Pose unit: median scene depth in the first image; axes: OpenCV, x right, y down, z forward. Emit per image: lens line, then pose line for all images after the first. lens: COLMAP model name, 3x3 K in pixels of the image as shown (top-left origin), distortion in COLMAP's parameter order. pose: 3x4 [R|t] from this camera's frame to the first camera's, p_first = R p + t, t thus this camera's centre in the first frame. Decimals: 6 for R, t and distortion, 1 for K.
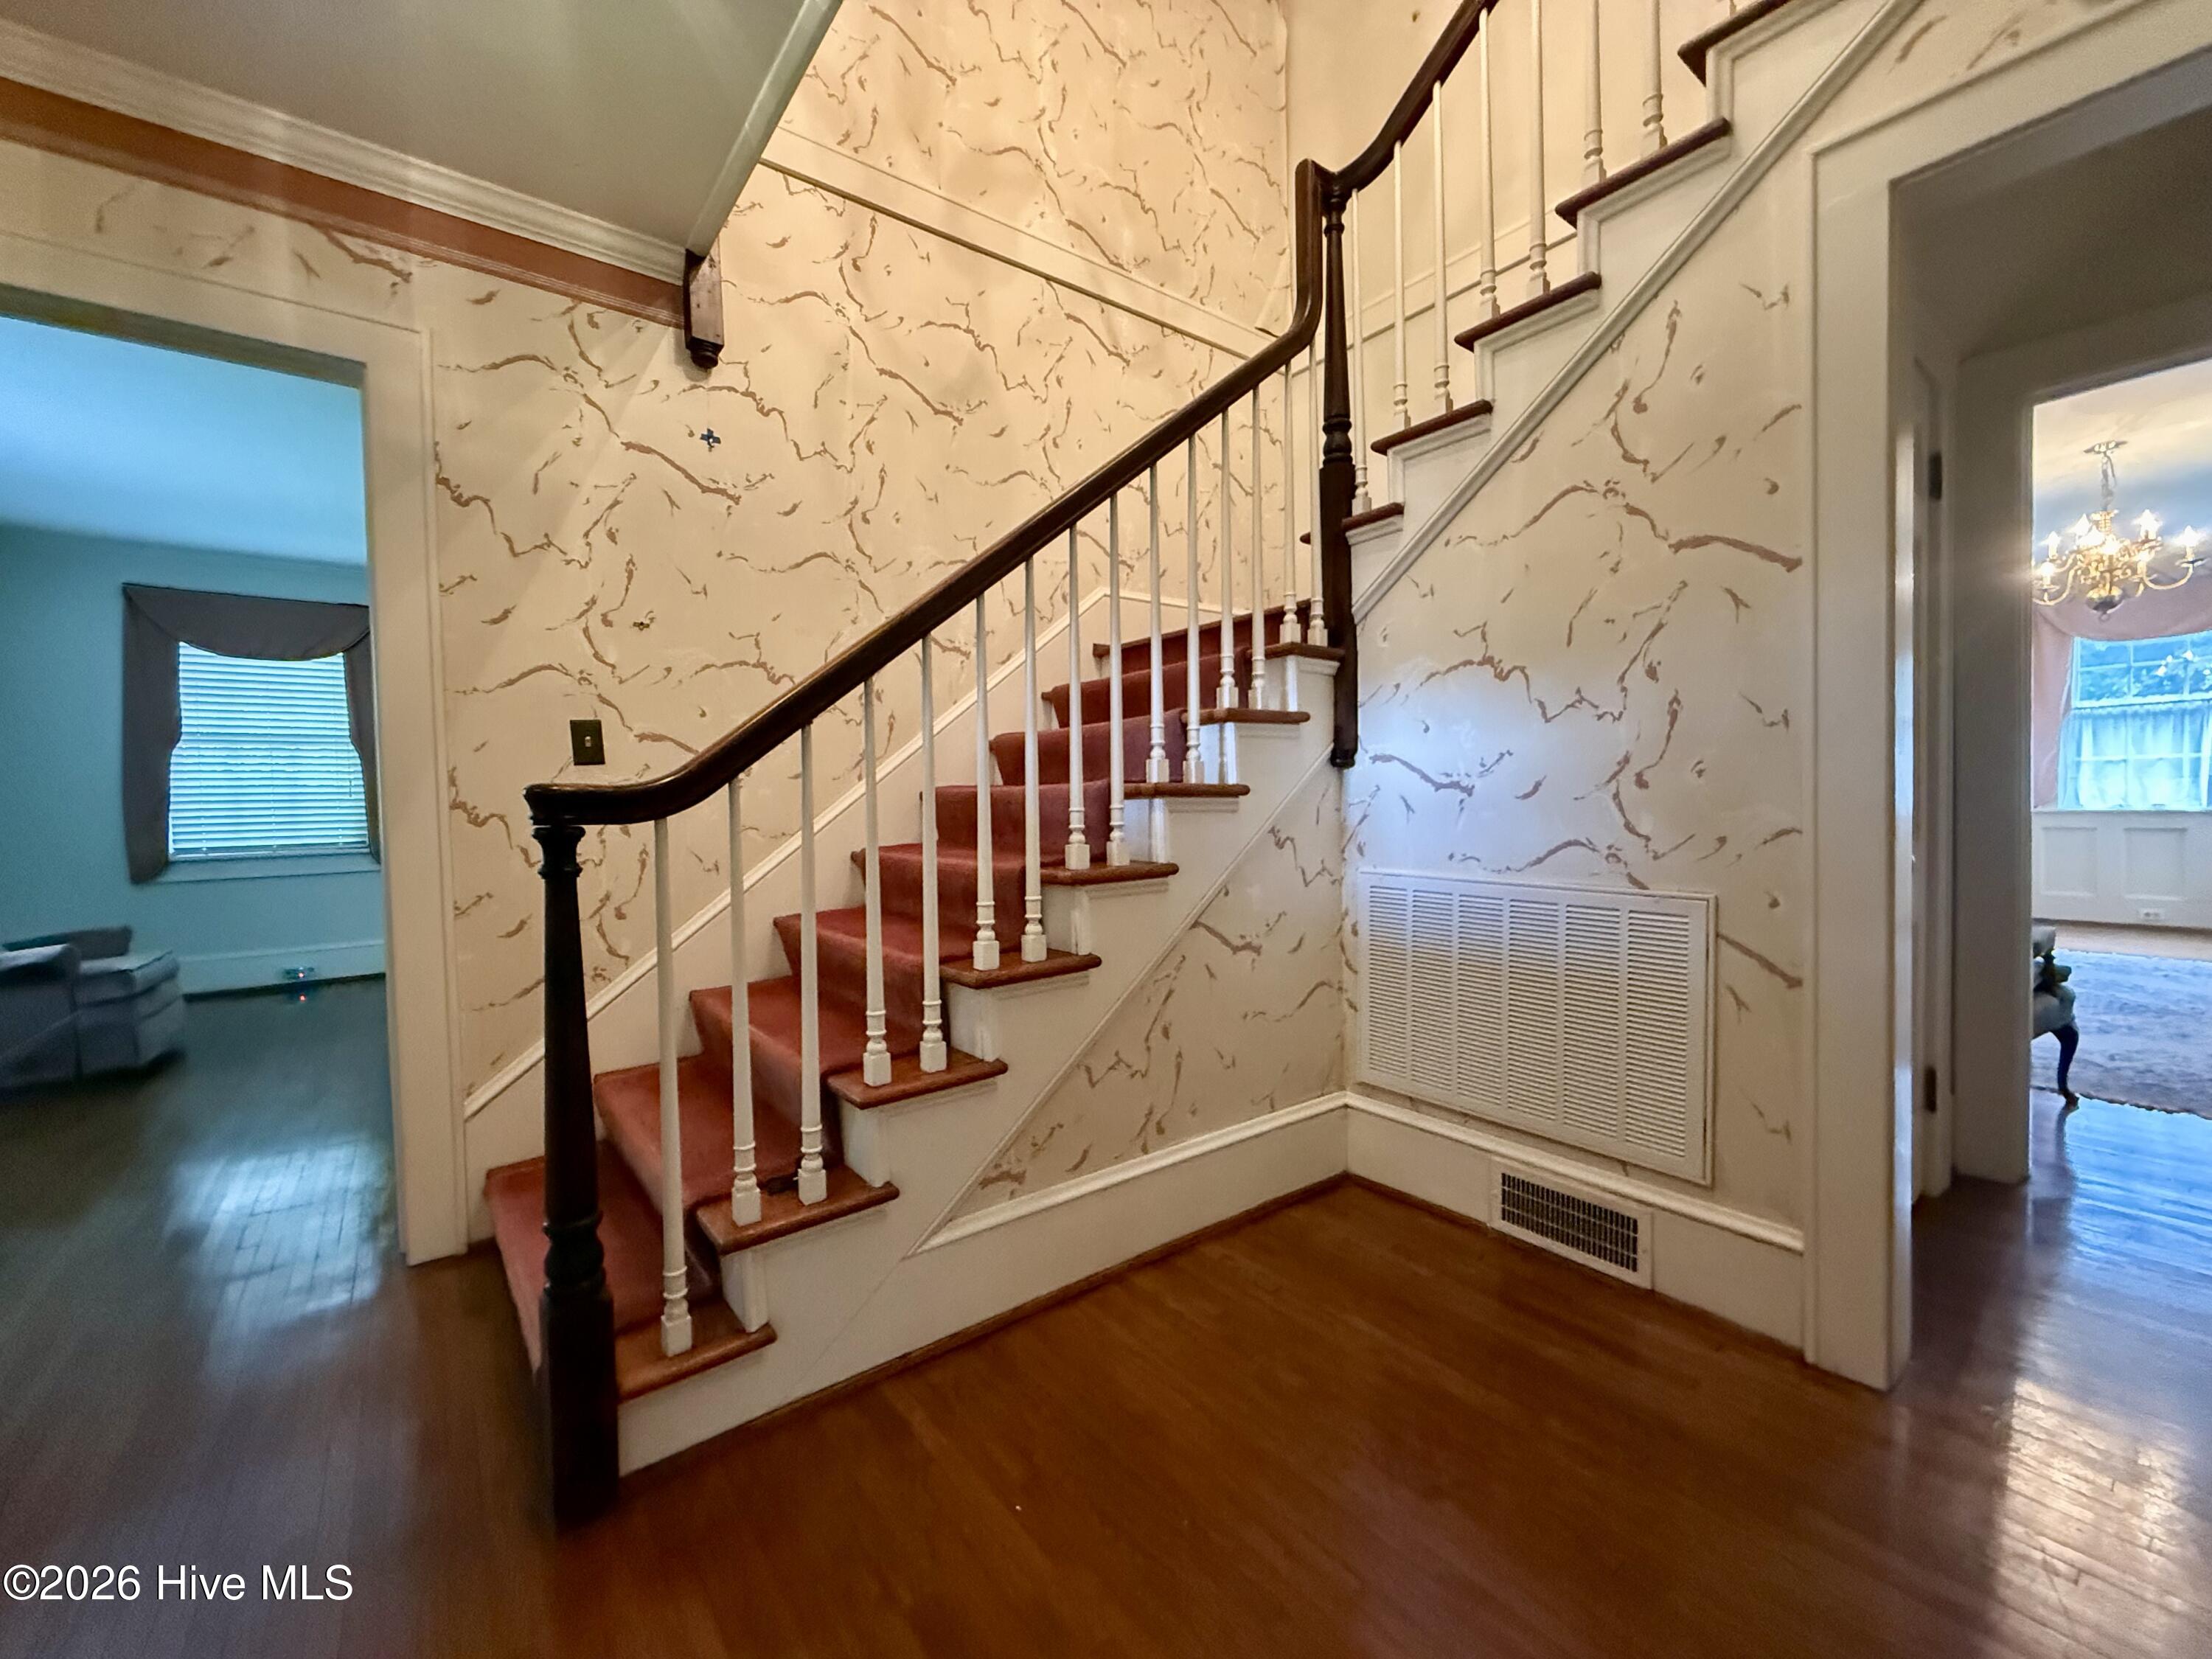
lens RADIAL K [[885.7, 0, 1112.0], [0, 885.7, 823.2], [0, 0, 1]] dist [-0.001192, 0.000627]
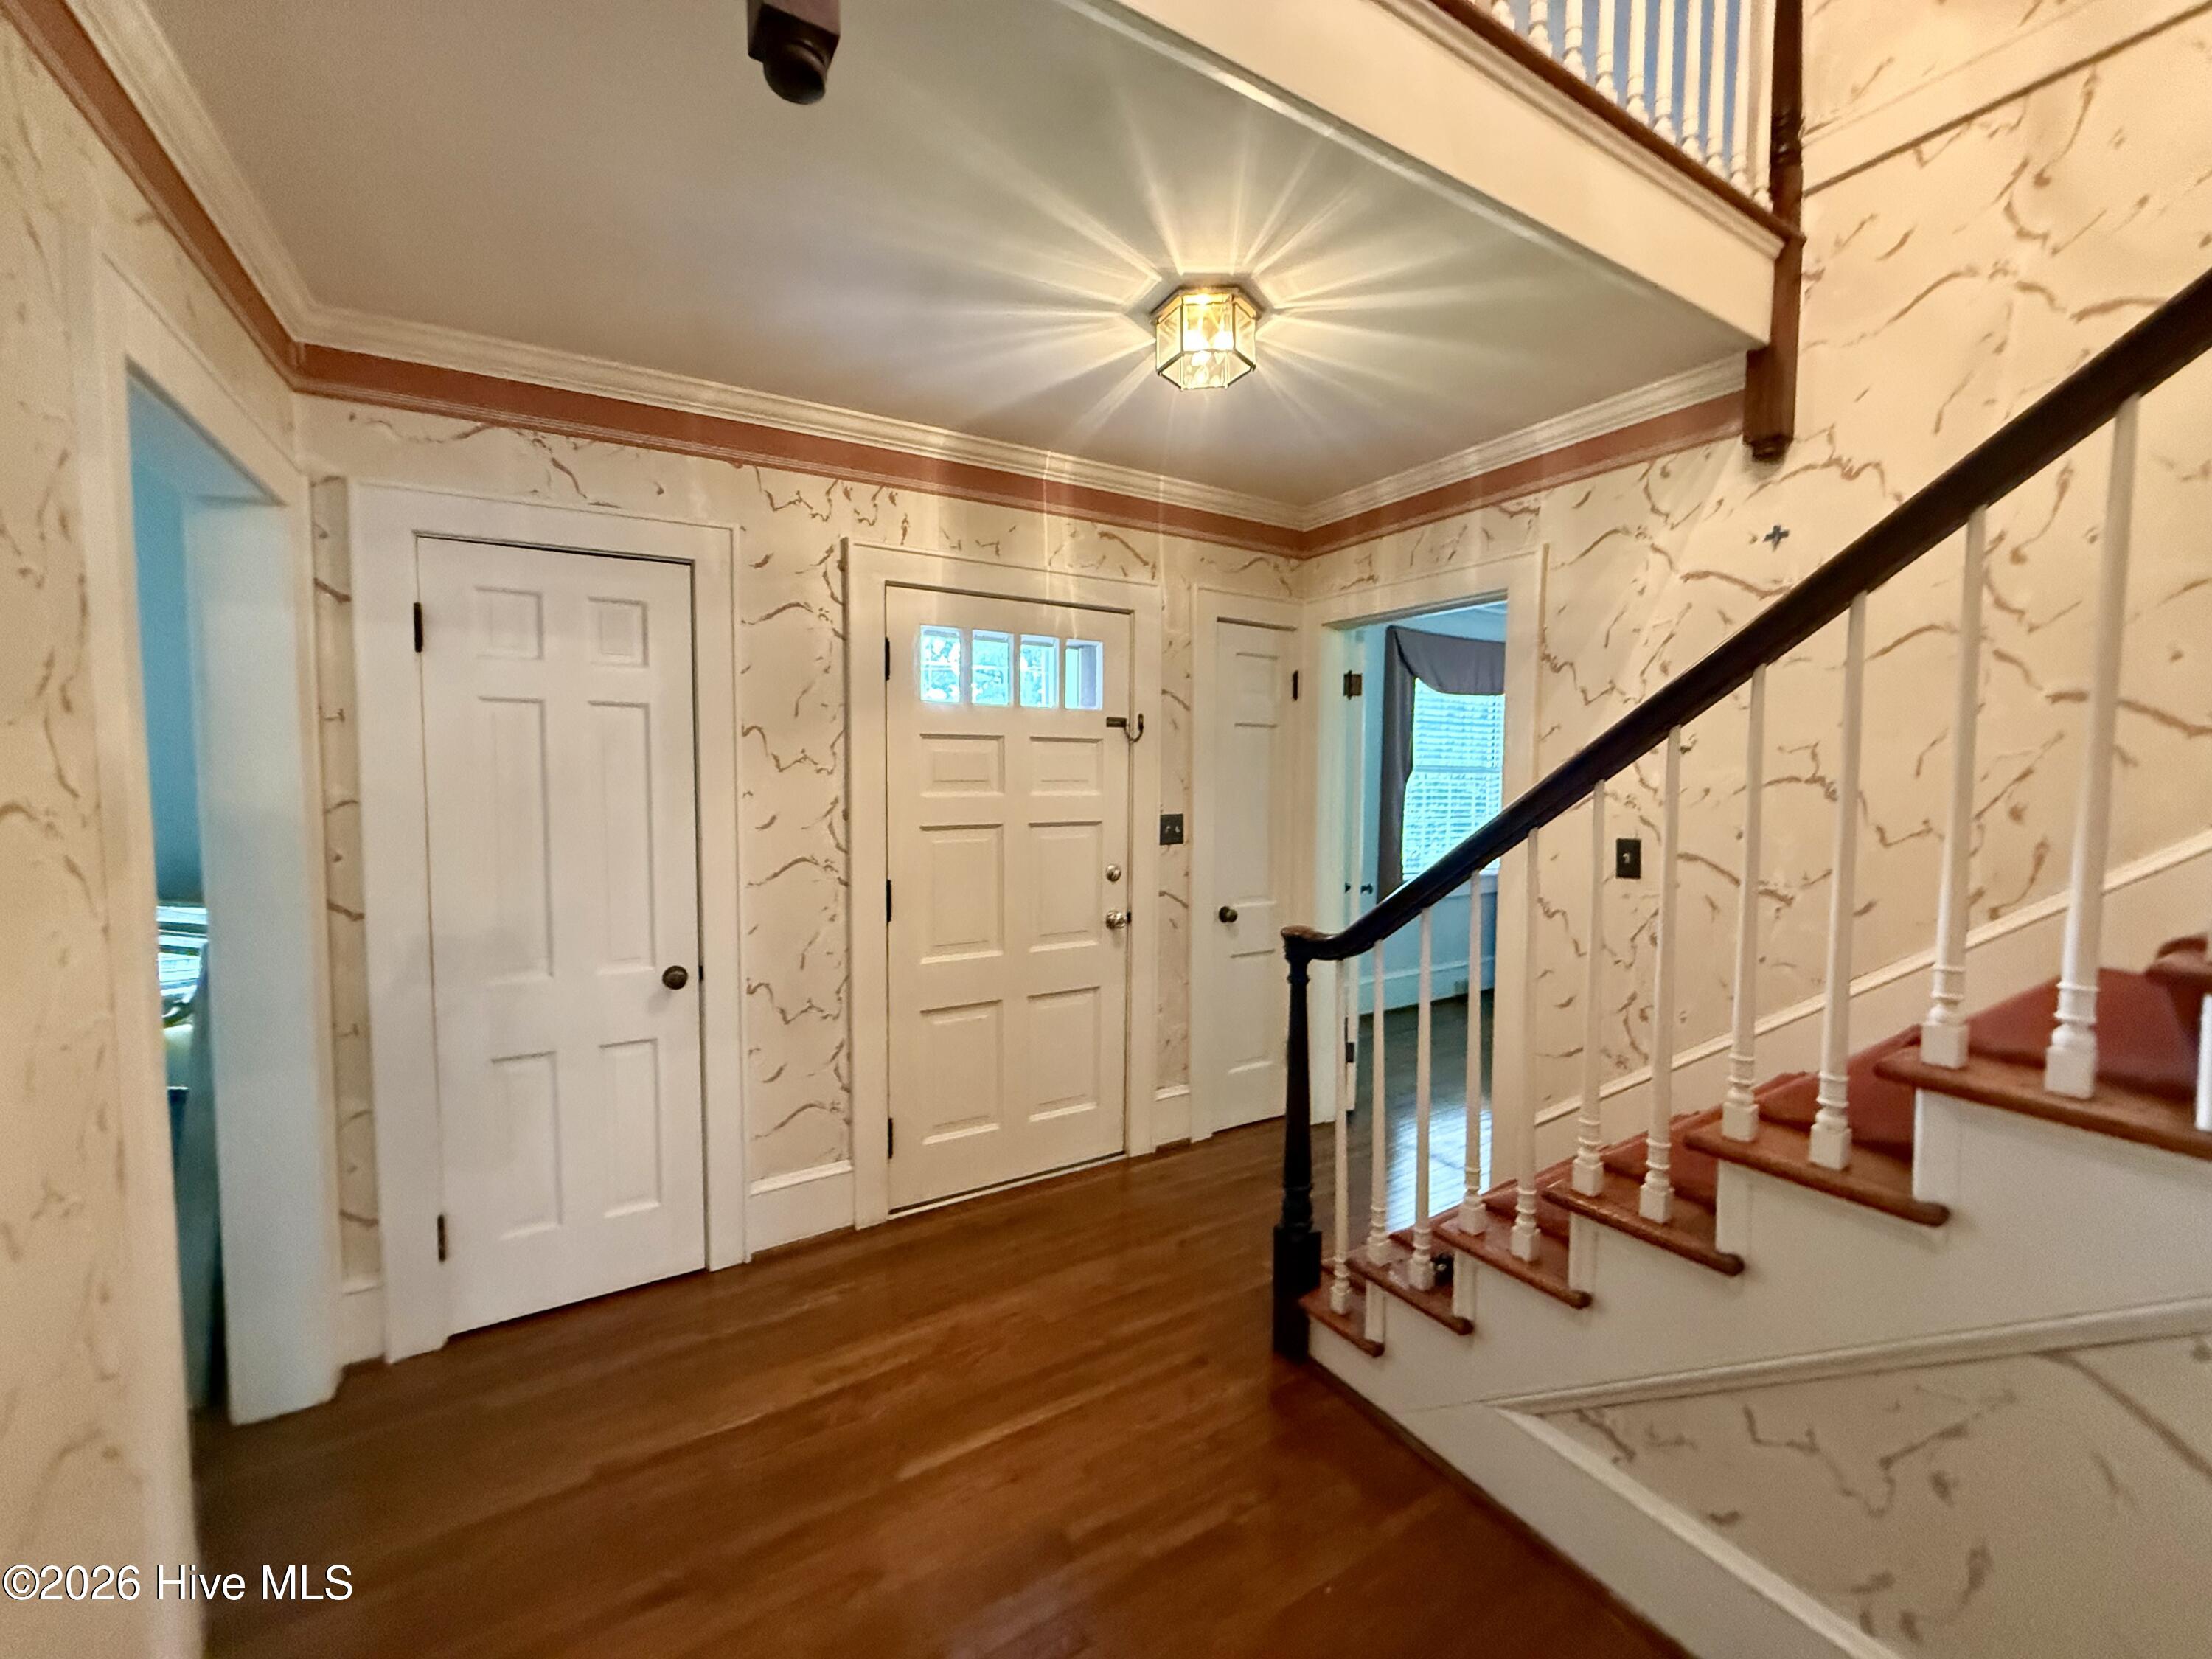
lens RADIAL K [[885.7, 0, 1085.8], [0, 885.7, 826.1], [0, 0, 1]] dist [-0.001192, 0.000627]
pose [[-0.126824, 0.078817, -0.988789, 0.623034], [-0.027690, 0.996168, 0.082957, -0.211772], [0.991539, 0.037901, -0.124155, 0.461345]]
